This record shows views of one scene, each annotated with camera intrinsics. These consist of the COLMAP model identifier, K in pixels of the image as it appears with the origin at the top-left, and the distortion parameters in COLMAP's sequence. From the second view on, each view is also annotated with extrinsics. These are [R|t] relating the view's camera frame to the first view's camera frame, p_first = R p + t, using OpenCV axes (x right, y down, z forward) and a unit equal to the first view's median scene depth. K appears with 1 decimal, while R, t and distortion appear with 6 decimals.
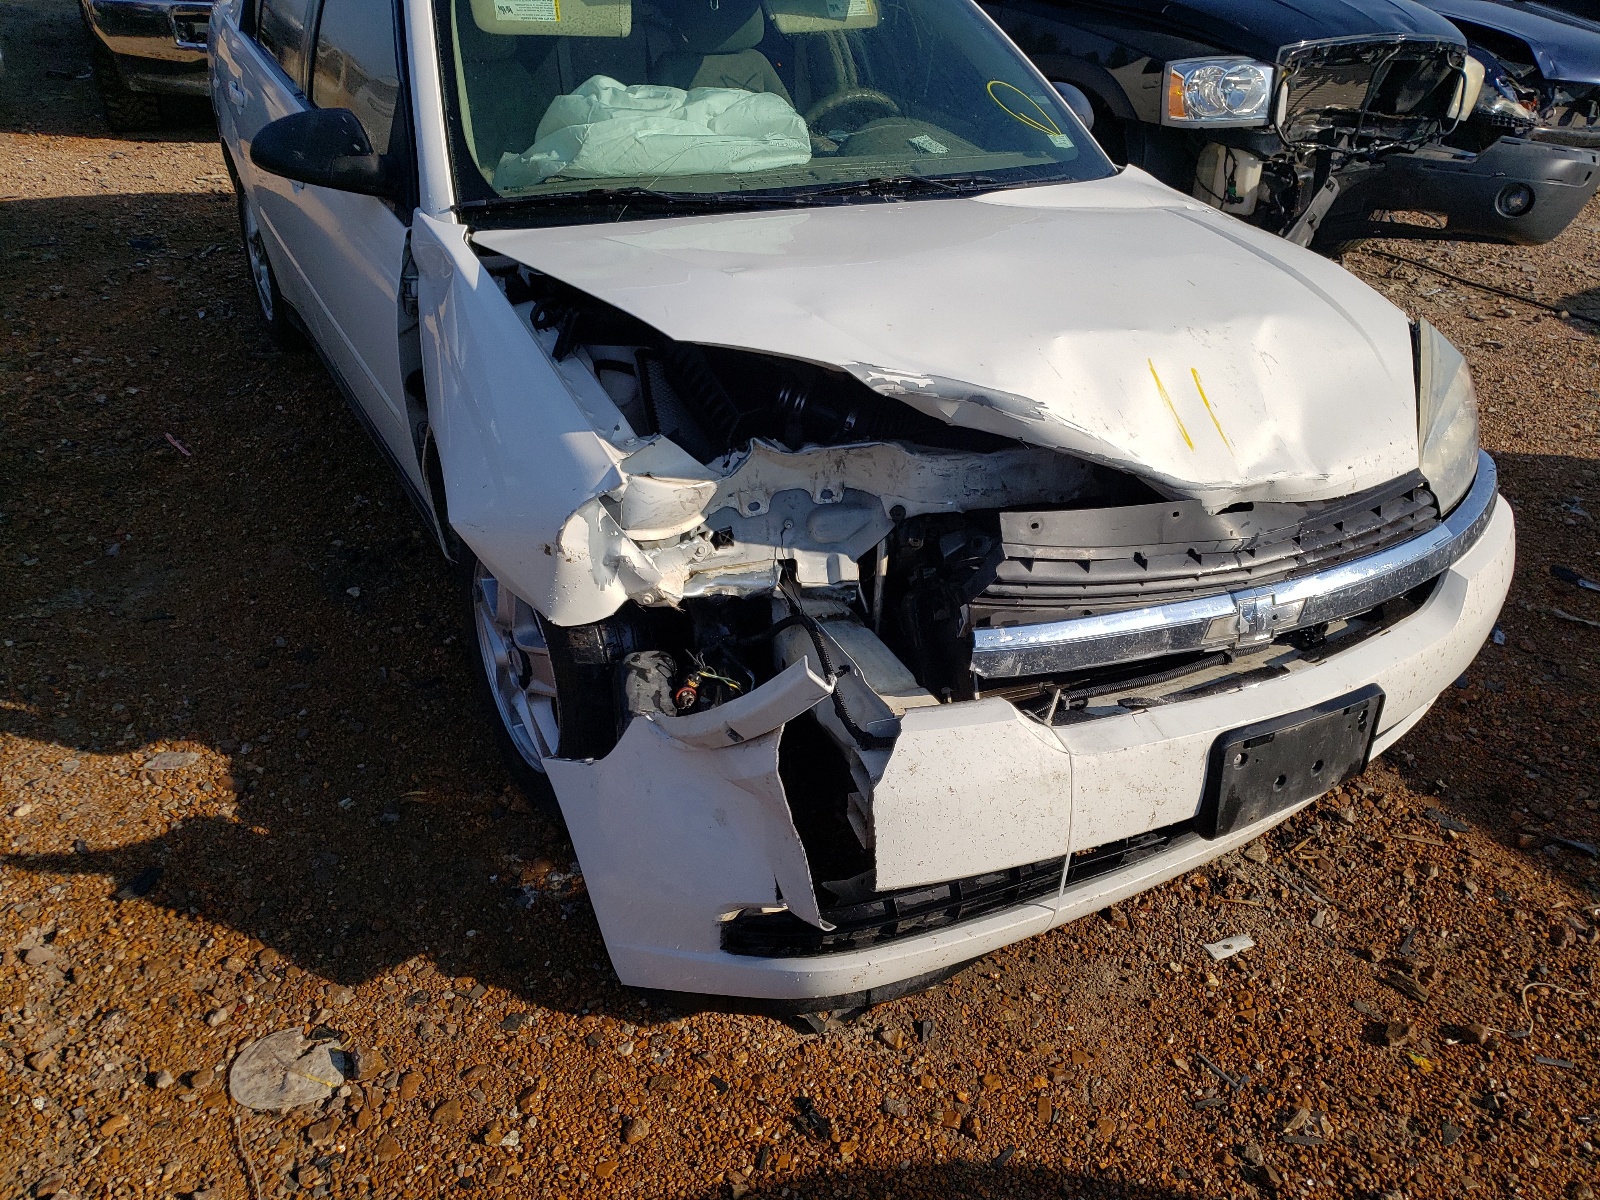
lens RADIAL K [[1249.1, 0, 800.0], [0, 1249.1, 600.0], [0, 0, 1]] dist [0.048230, -0.017951]
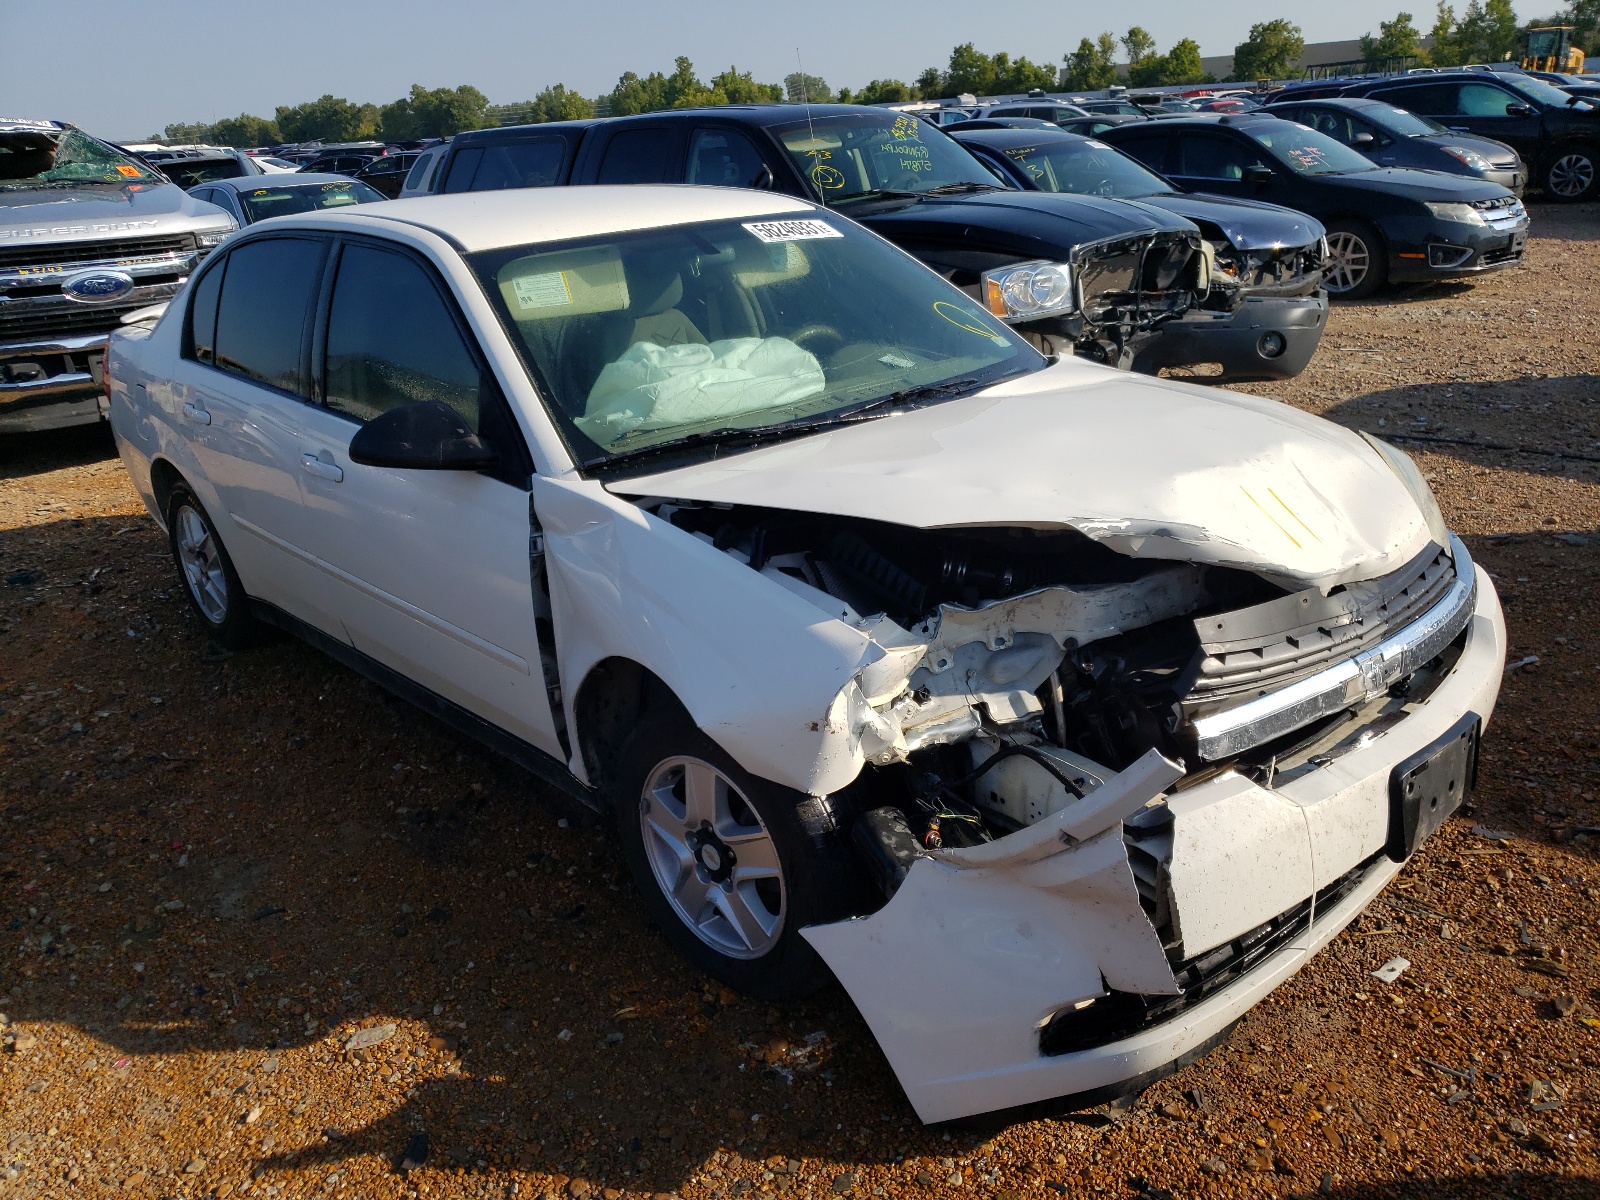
lens RADIAL K [[1252.2, 0, 800.0], [0, 1252.2, 600.0], [0, 0, 1]] dist [0.035877, 0.042530]
pose [[0.966337, -0.171324, 0.191941, -0.377809], [0.201136, 0.968261, -0.148376, 0.013271], [-0.160428, 0.181988, 0.970125, -0.106983]]
